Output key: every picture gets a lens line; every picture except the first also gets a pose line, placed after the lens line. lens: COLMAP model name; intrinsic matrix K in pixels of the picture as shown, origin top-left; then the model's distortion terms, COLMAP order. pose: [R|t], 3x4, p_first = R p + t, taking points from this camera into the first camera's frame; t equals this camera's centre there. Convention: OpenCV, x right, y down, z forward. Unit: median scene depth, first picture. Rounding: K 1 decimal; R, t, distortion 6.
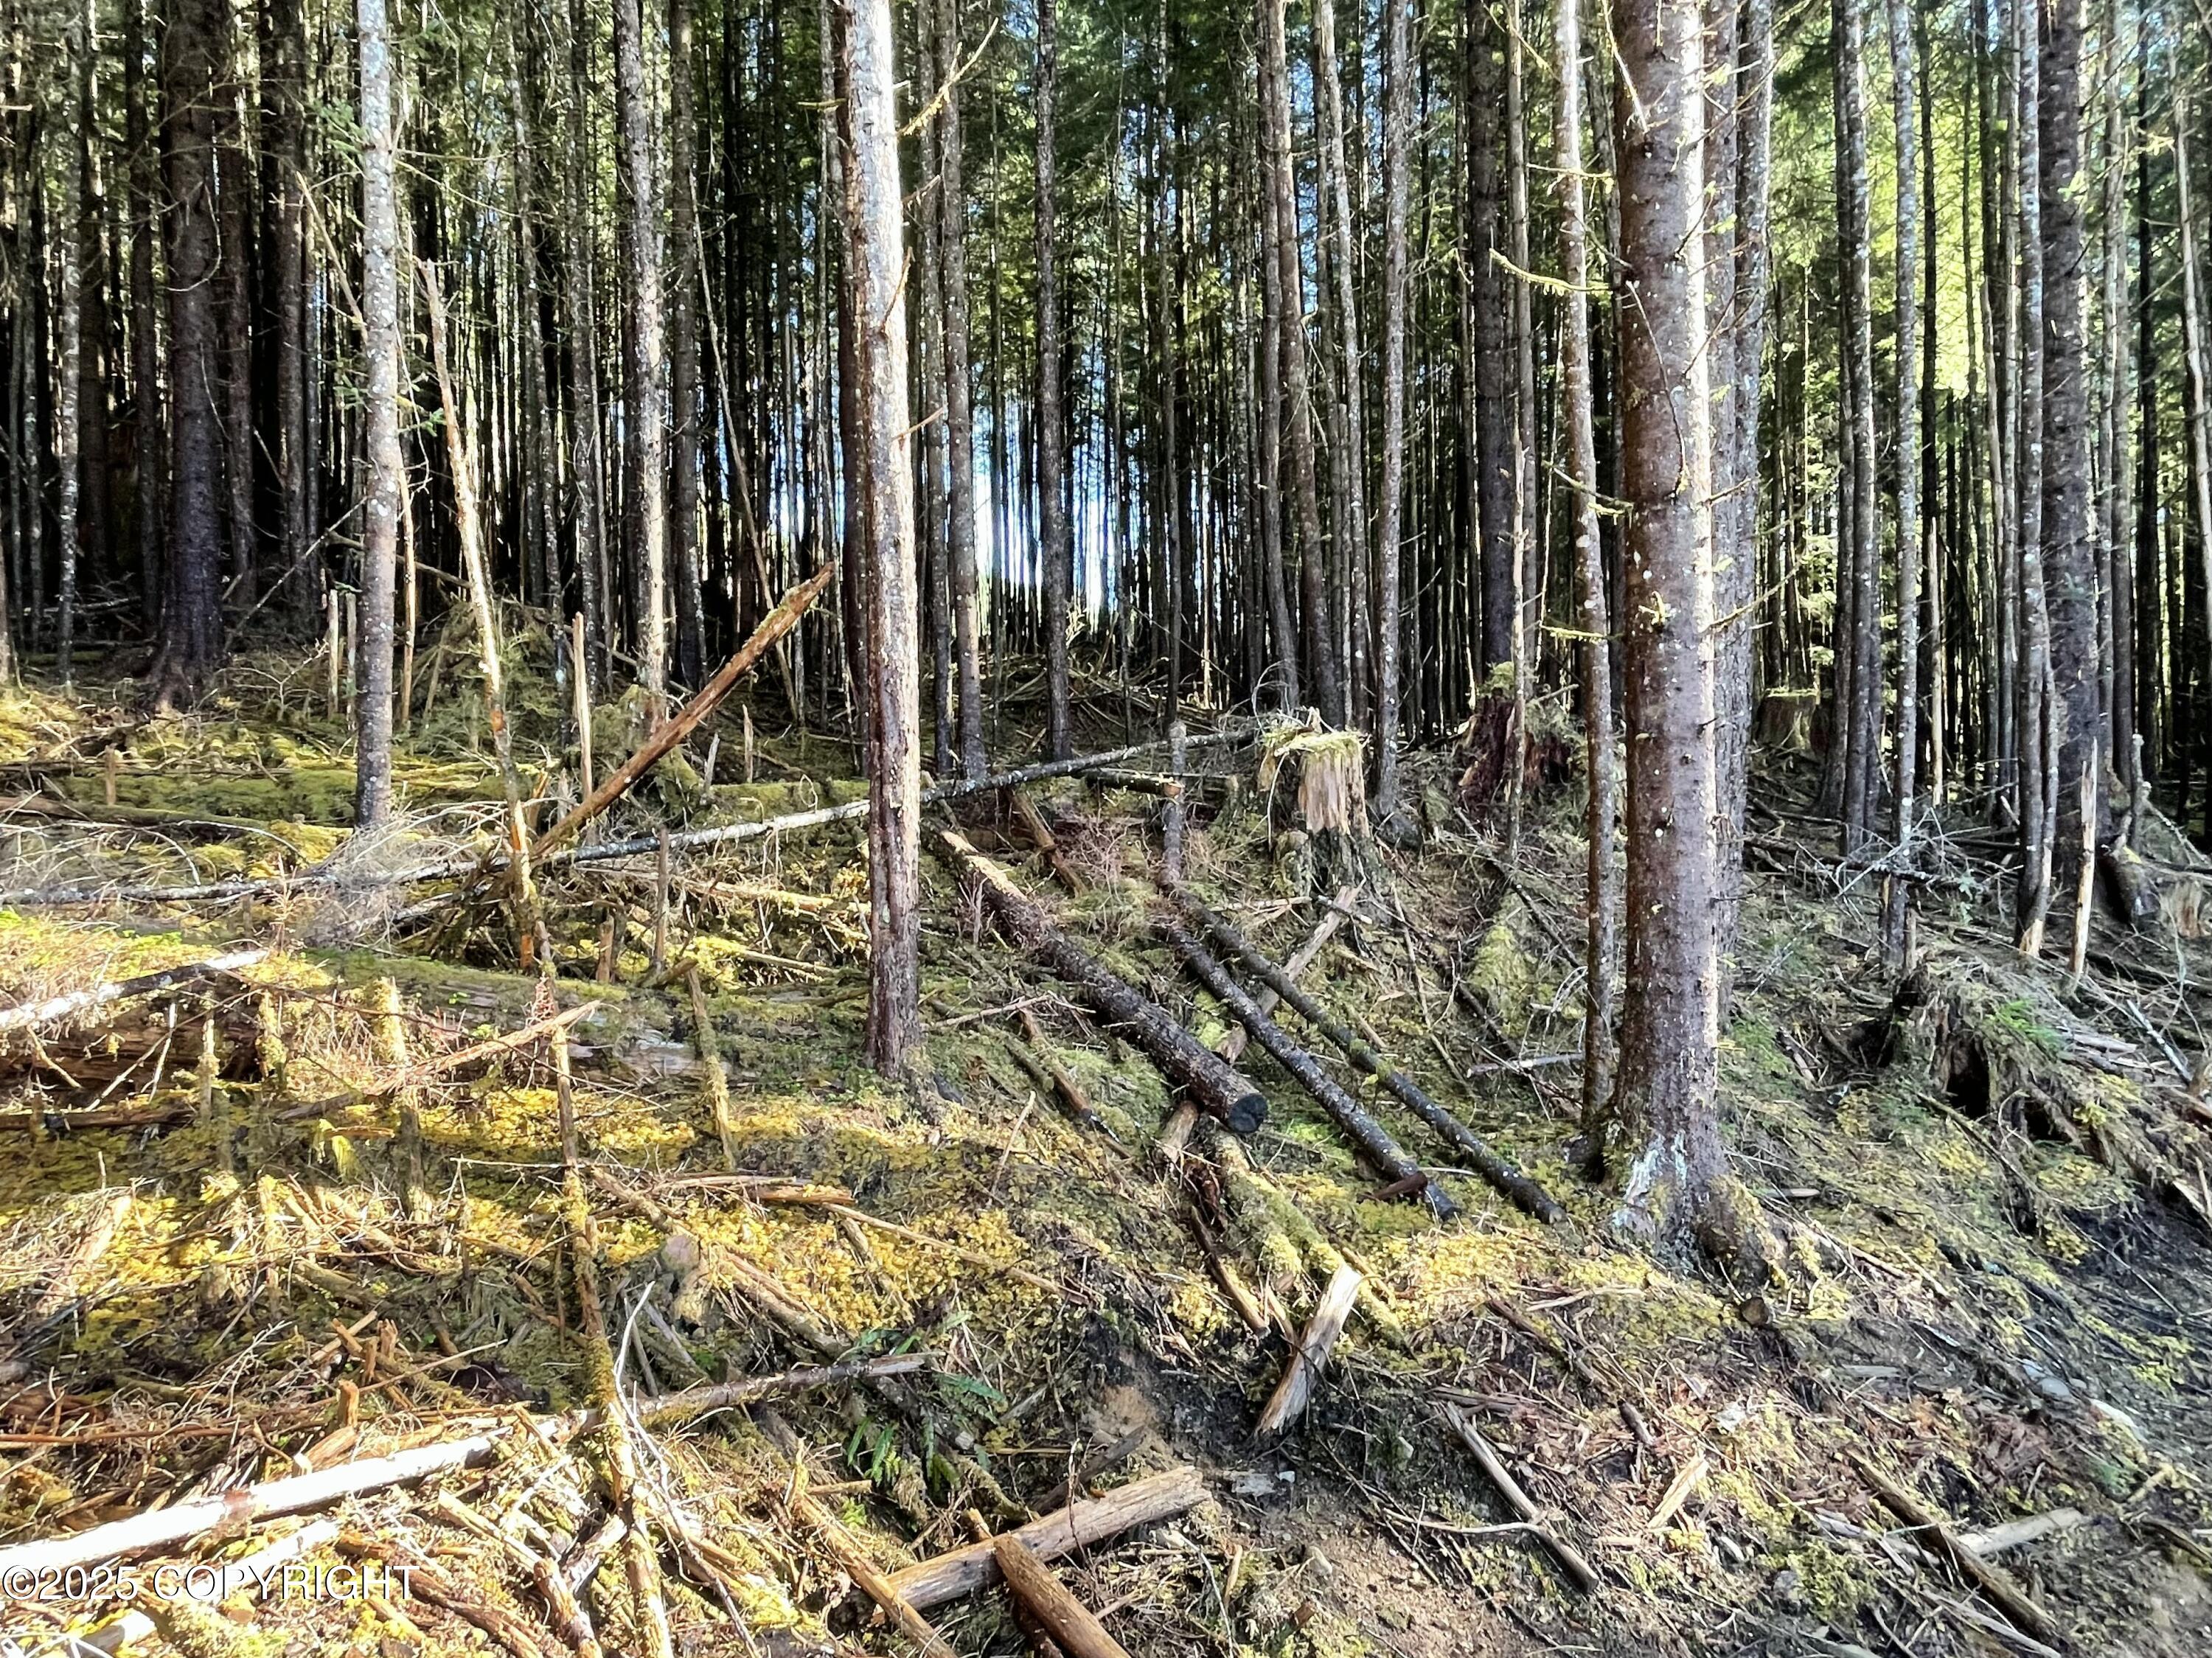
lens RADIAL K [[1177.3, 0, 1105.4], [0, 1177.3, 815.2], [0, 0, 1]] dist [0.003077, 0.004249]
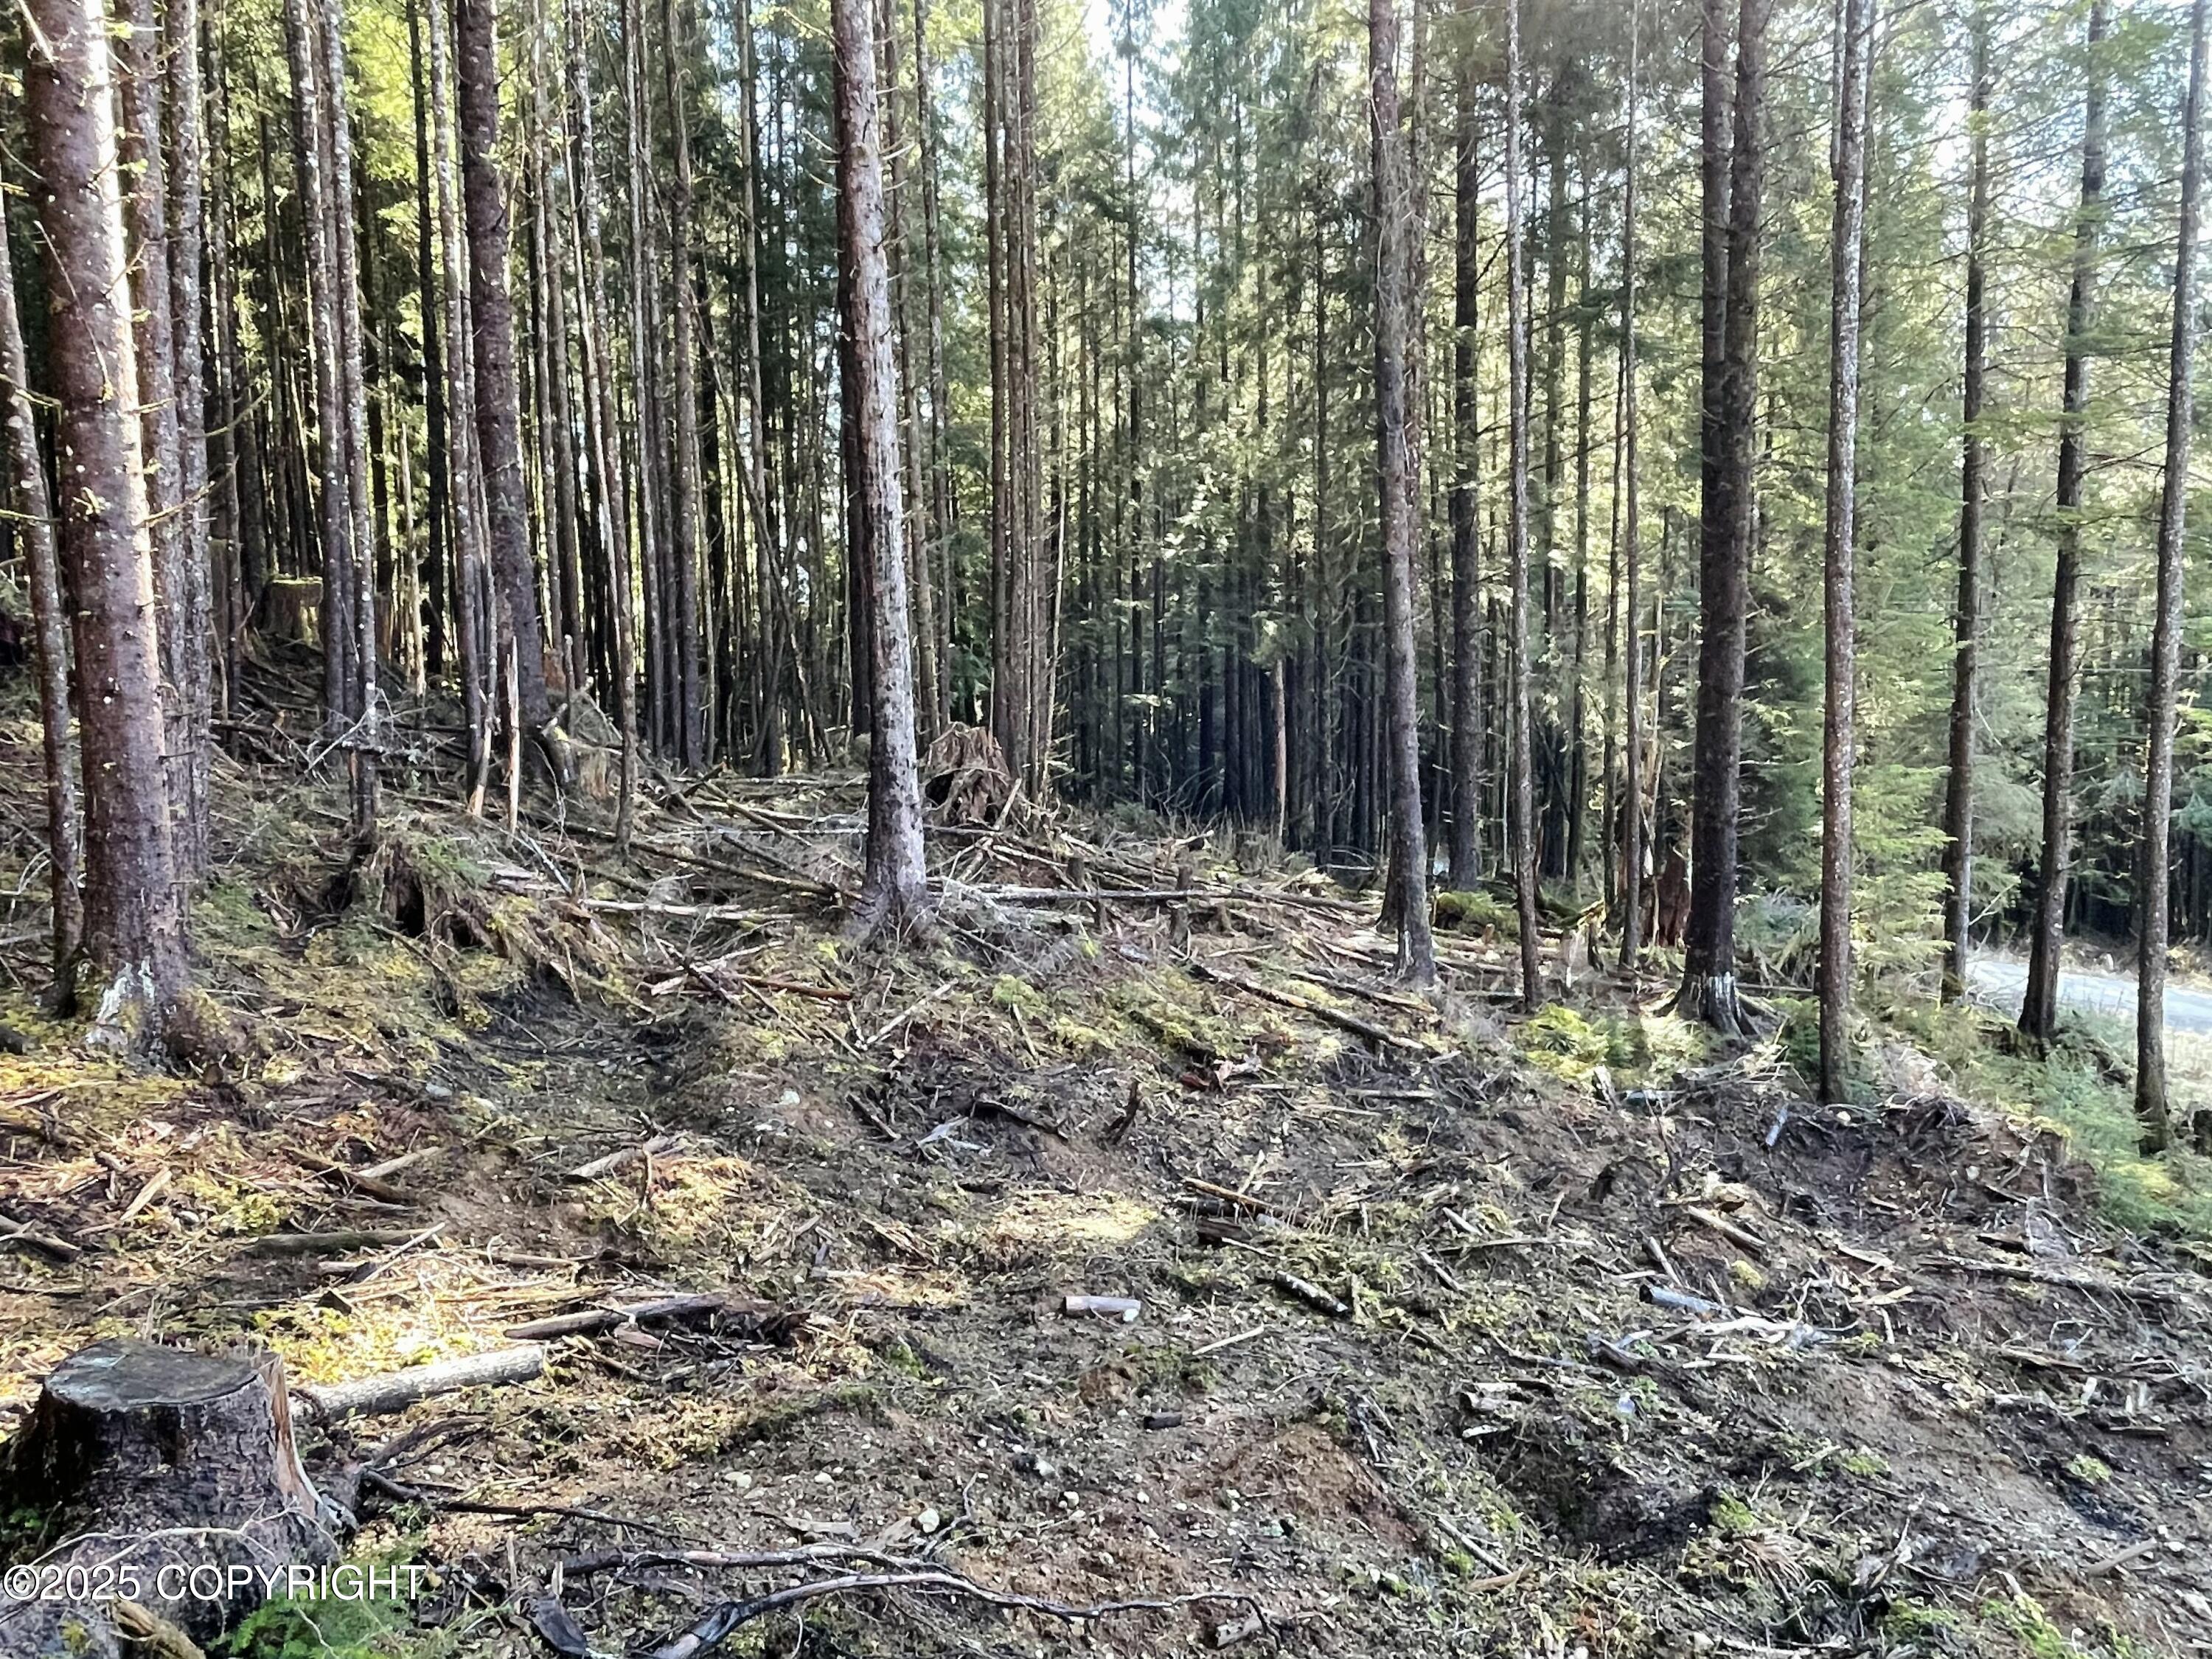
lens RADIAL K [[1437.2, 0, 1105.0], [0, 1437.2, 820.9], [0, 0, 1]] dist [-0.023797, 0.002763]
pose [[0.527727, -0.075990, 0.846008, -0.179534], [0.020431, 0.996838, 0.076793, 0.042596], [-0.849168, -0.023241, 0.527611, -0.510380]]
